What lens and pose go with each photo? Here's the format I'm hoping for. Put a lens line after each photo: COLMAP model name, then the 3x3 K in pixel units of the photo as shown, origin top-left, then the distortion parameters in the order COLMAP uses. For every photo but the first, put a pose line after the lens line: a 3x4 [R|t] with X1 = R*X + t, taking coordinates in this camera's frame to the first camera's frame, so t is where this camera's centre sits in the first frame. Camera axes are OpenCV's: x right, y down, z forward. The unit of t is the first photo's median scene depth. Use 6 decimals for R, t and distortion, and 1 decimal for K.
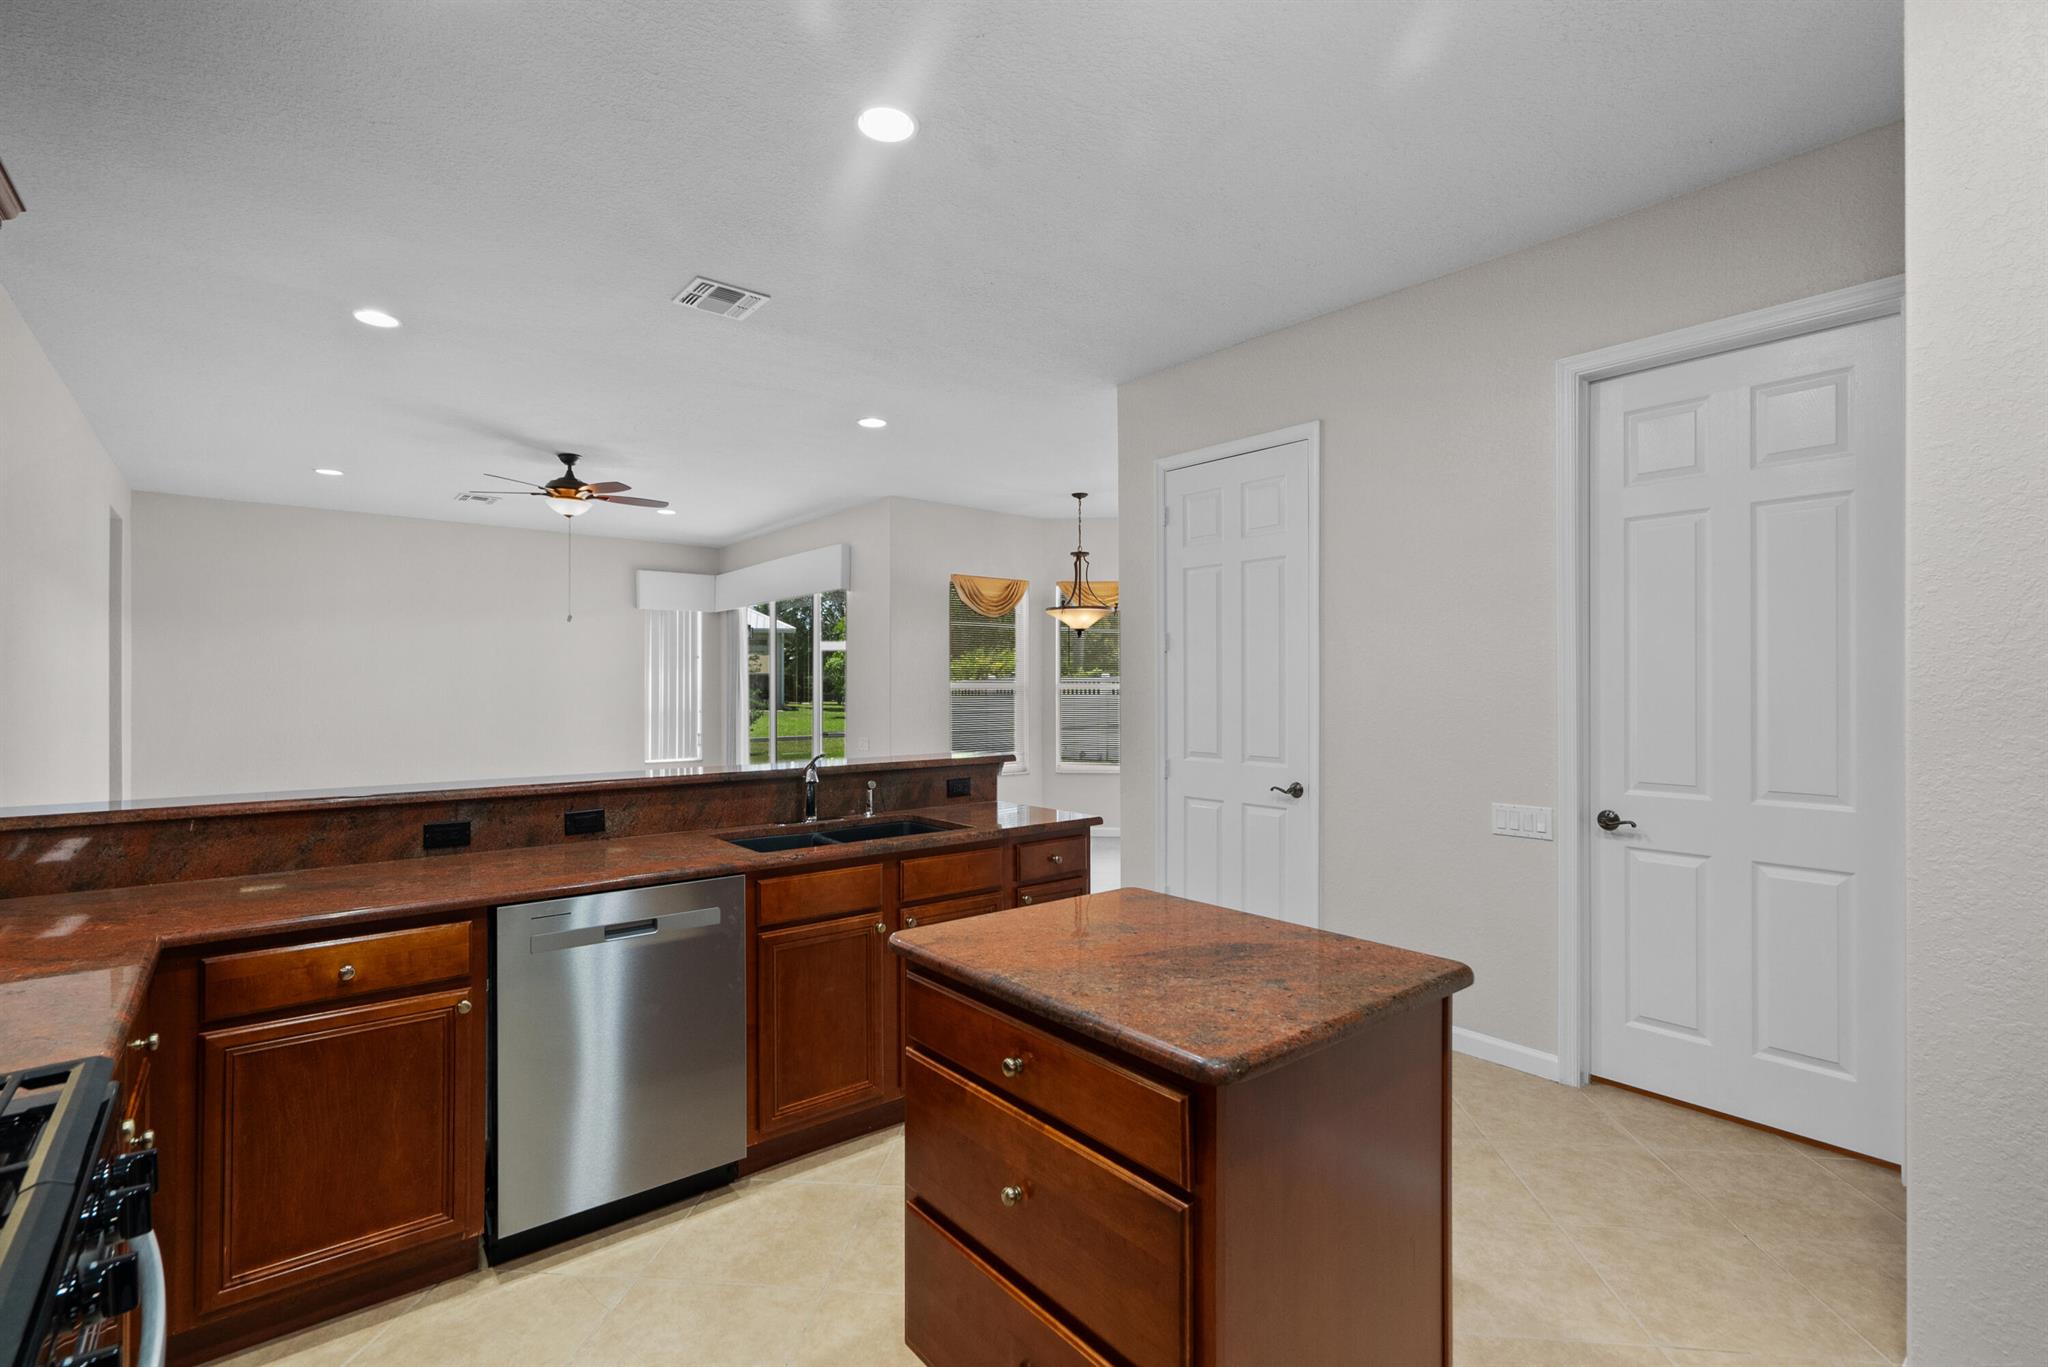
lens RADIAL K [[953.7, 0, 1024.0], [0, 953.7, 683.5], [0, 0, 1]] dist [-0.001701, -0.000023]
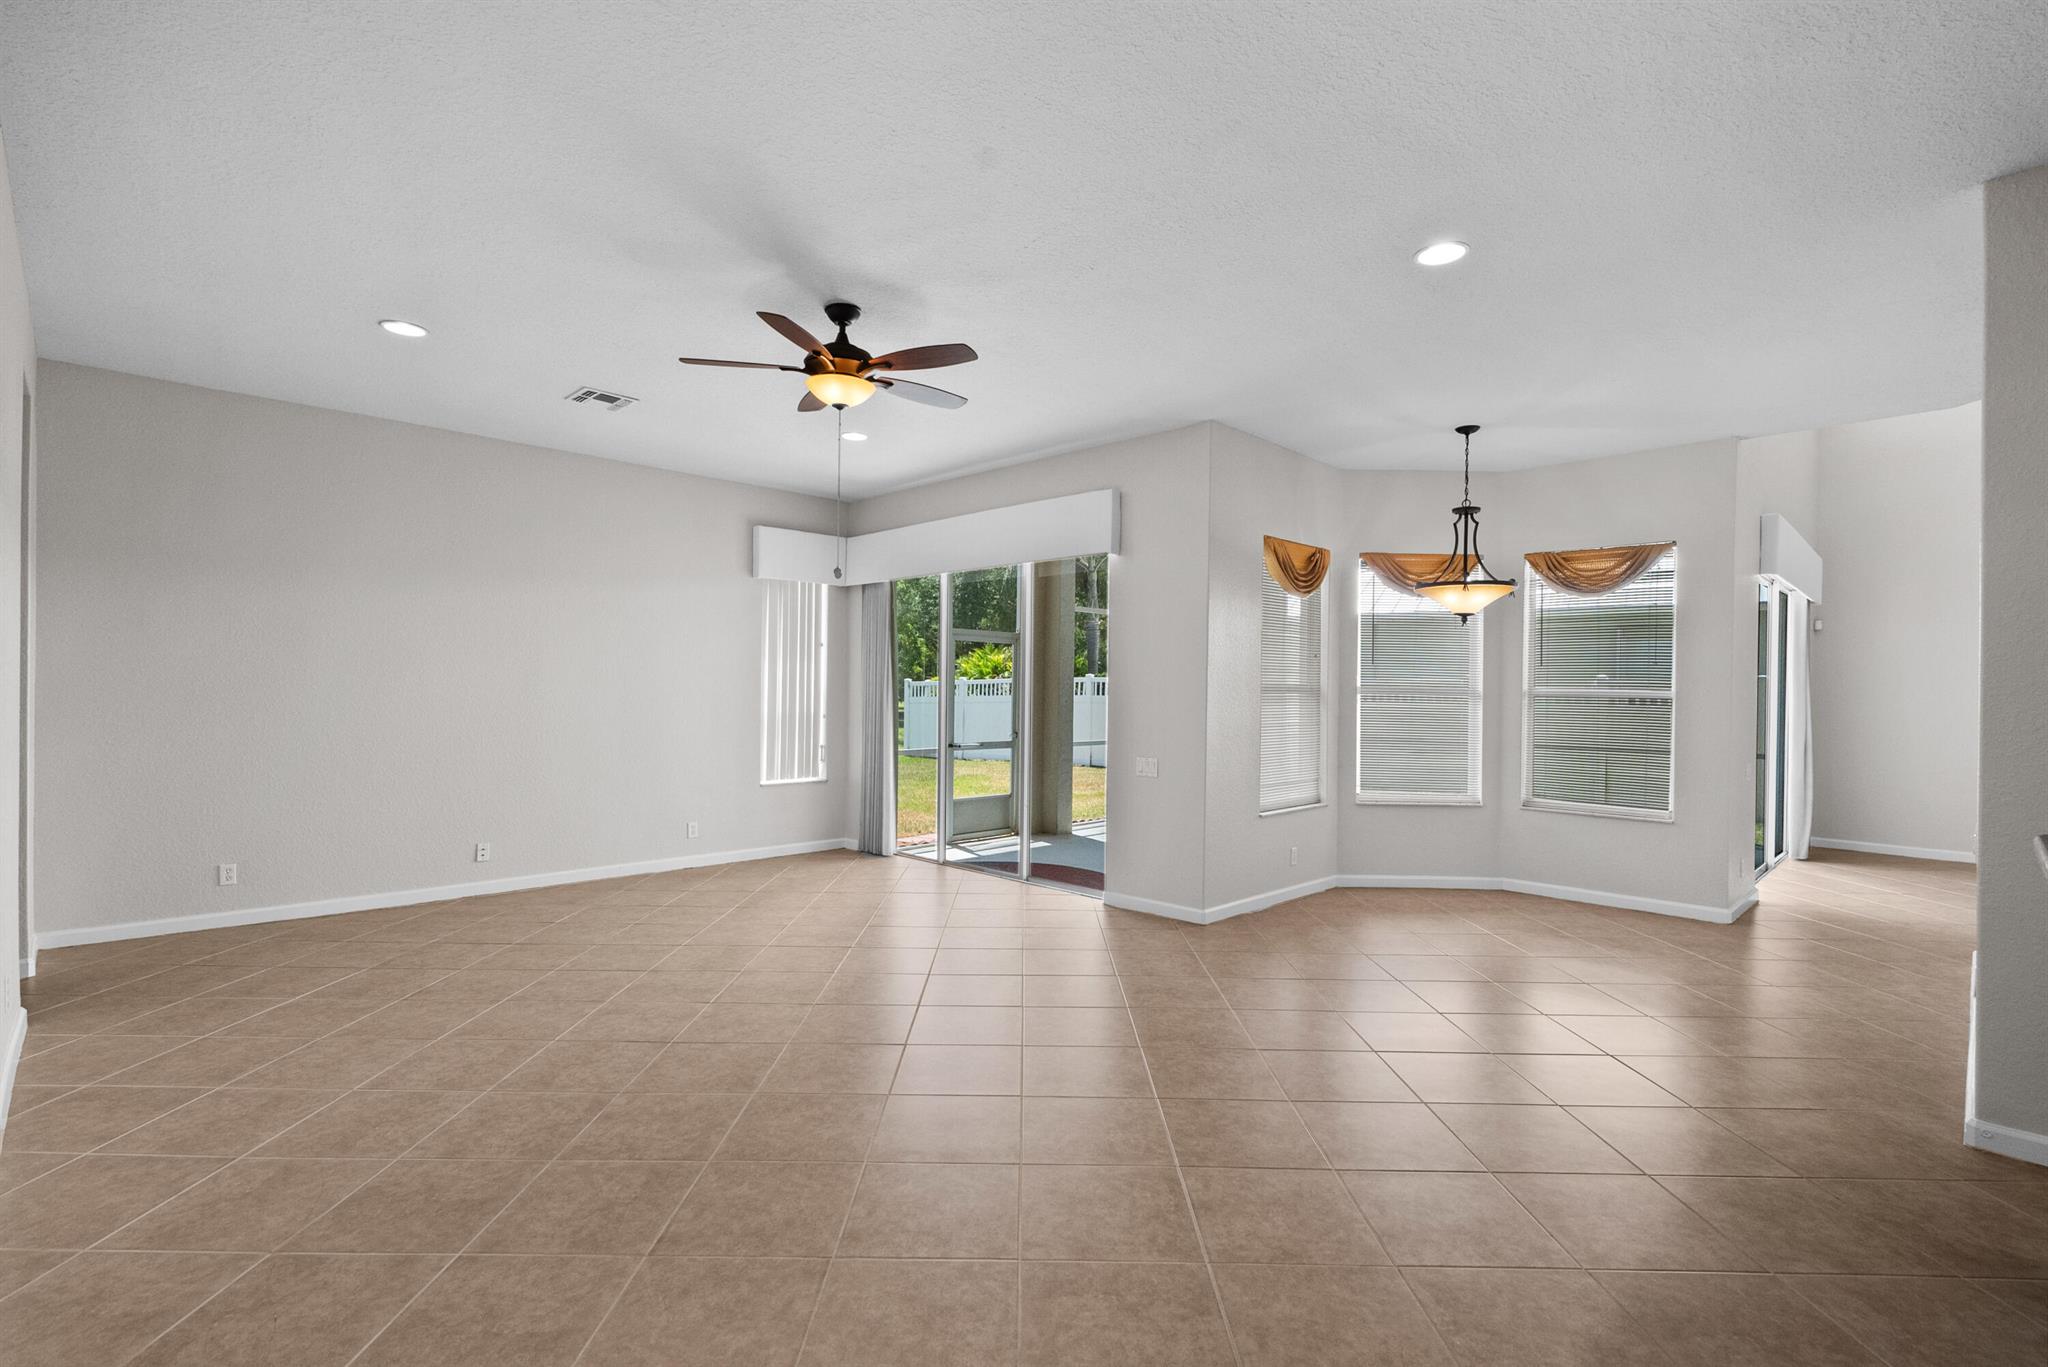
lens RADIAL K [[953.7, 0, 1024.0], [0, 953.7, 683.5], [0, 0, 1]] dist [-0.001701, -0.000023]
pose [[0.994171, 0.015685, 0.106667, -0.297237], [-0.015136, 0.999868, -0.005958, 0.006172], [-0.106746, 0.004309, 0.994277, 0.257416]]
